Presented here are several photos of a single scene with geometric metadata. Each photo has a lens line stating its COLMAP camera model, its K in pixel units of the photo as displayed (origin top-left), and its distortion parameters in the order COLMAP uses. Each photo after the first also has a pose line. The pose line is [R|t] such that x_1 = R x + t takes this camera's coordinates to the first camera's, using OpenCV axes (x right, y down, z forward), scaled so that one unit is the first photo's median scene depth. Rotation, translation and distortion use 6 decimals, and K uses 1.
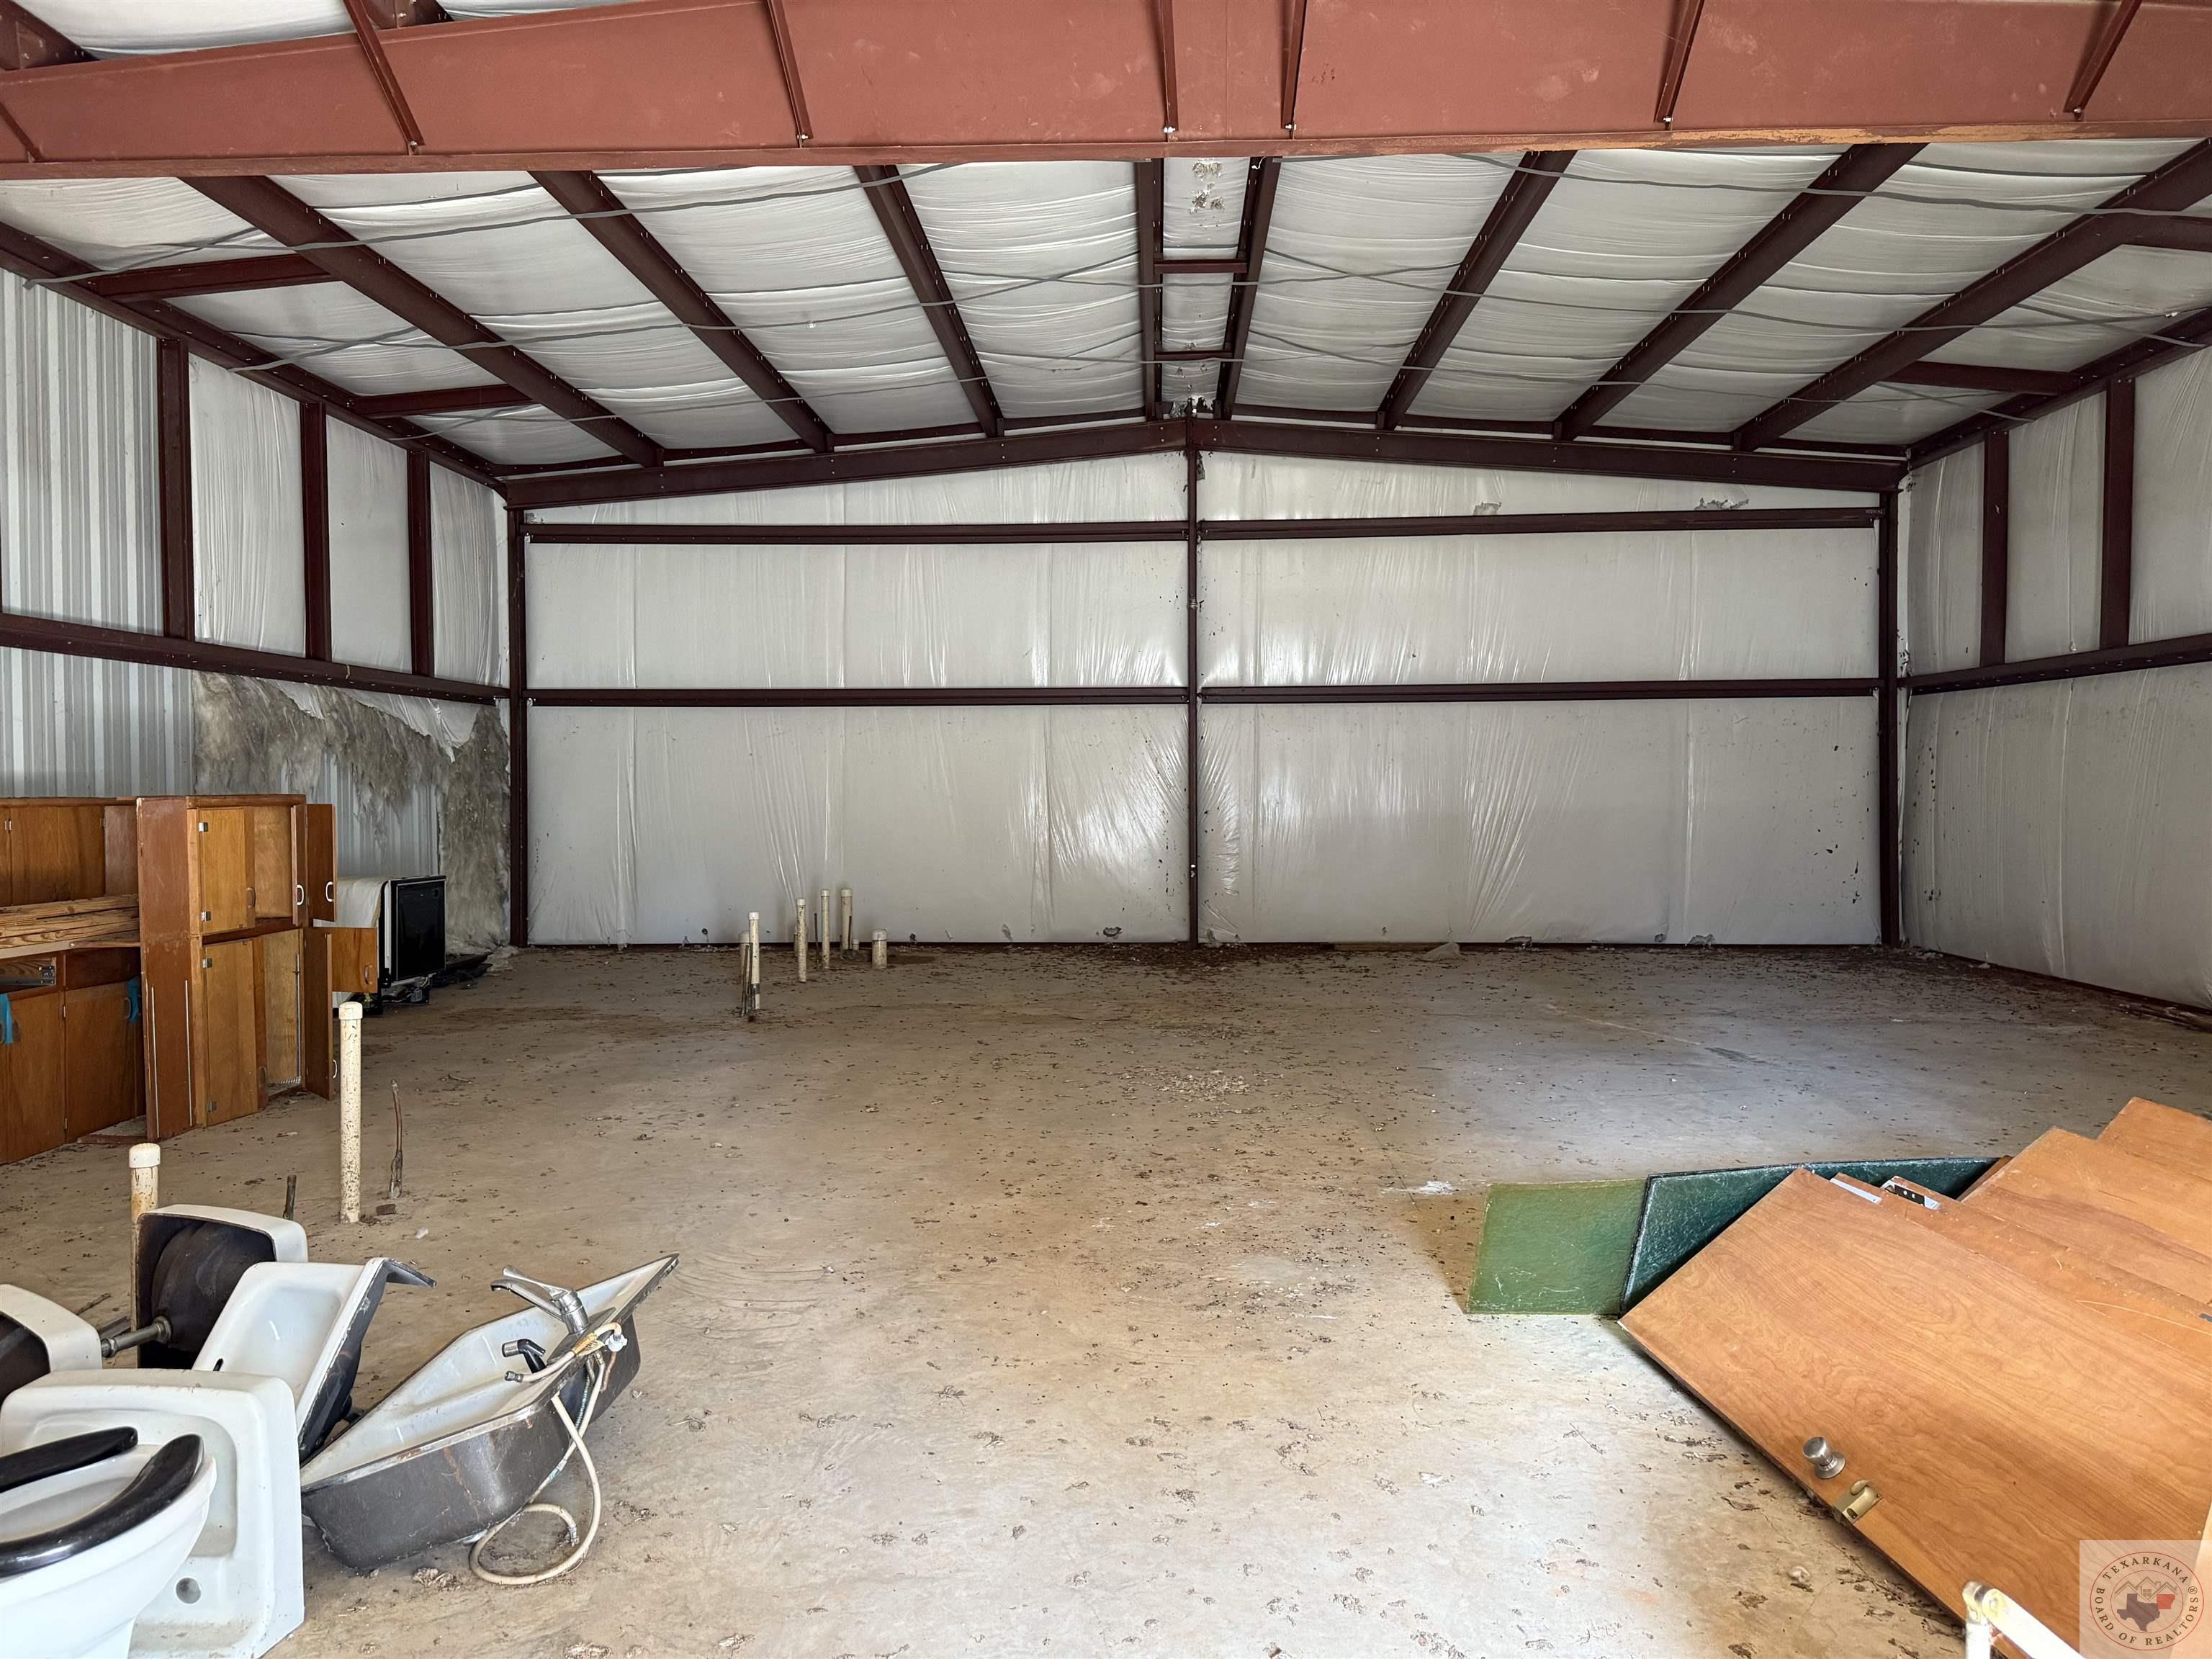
lens RADIAL K [[1559.9, 0, 1106.0], [0, 1559.9, 829.5], [0, 0, 1]] dist [0.047543, -0.056153]
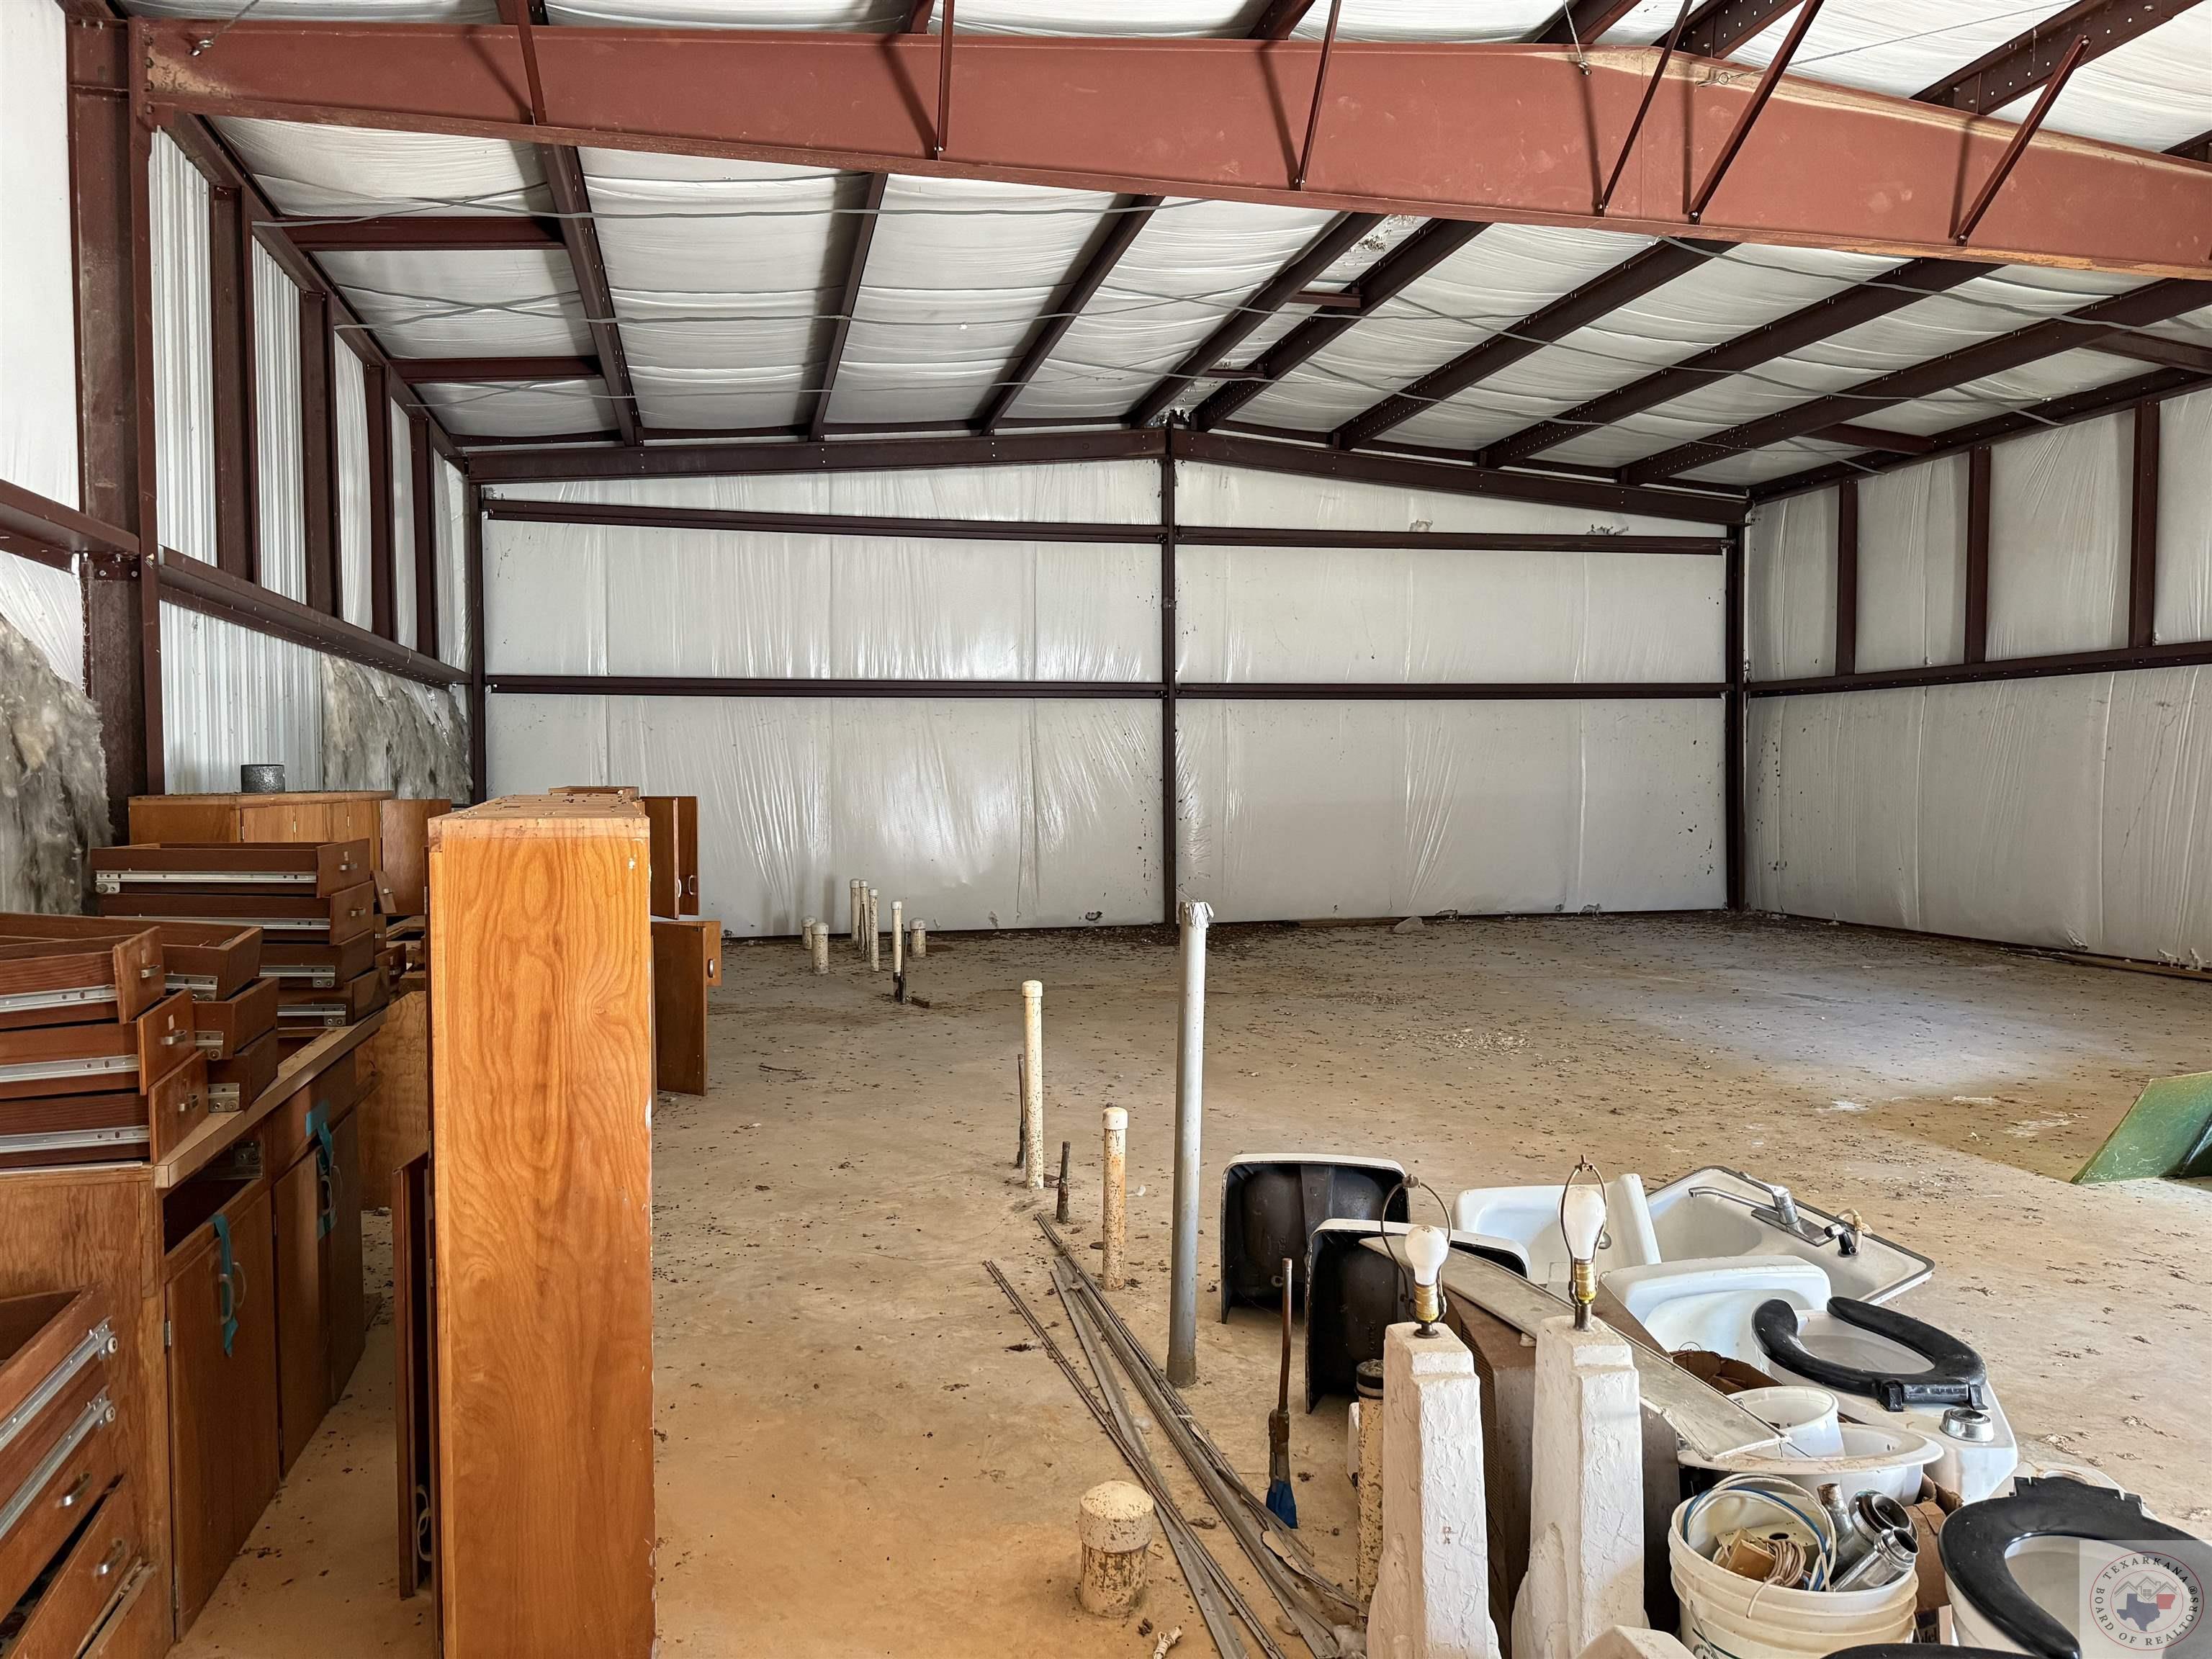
lens RADIAL K [[1559.9, 0, 1106.0], [0, 1559.9, 829.5], [0, 0, 1]] dist [0.047543, -0.056153]
pose [[0.962481, -0.011891, 0.271087, -0.283213], [0.010359, 0.999921, 0.007080, 0.000350], [-0.271150, -0.004006, 0.962529, -0.007155]]
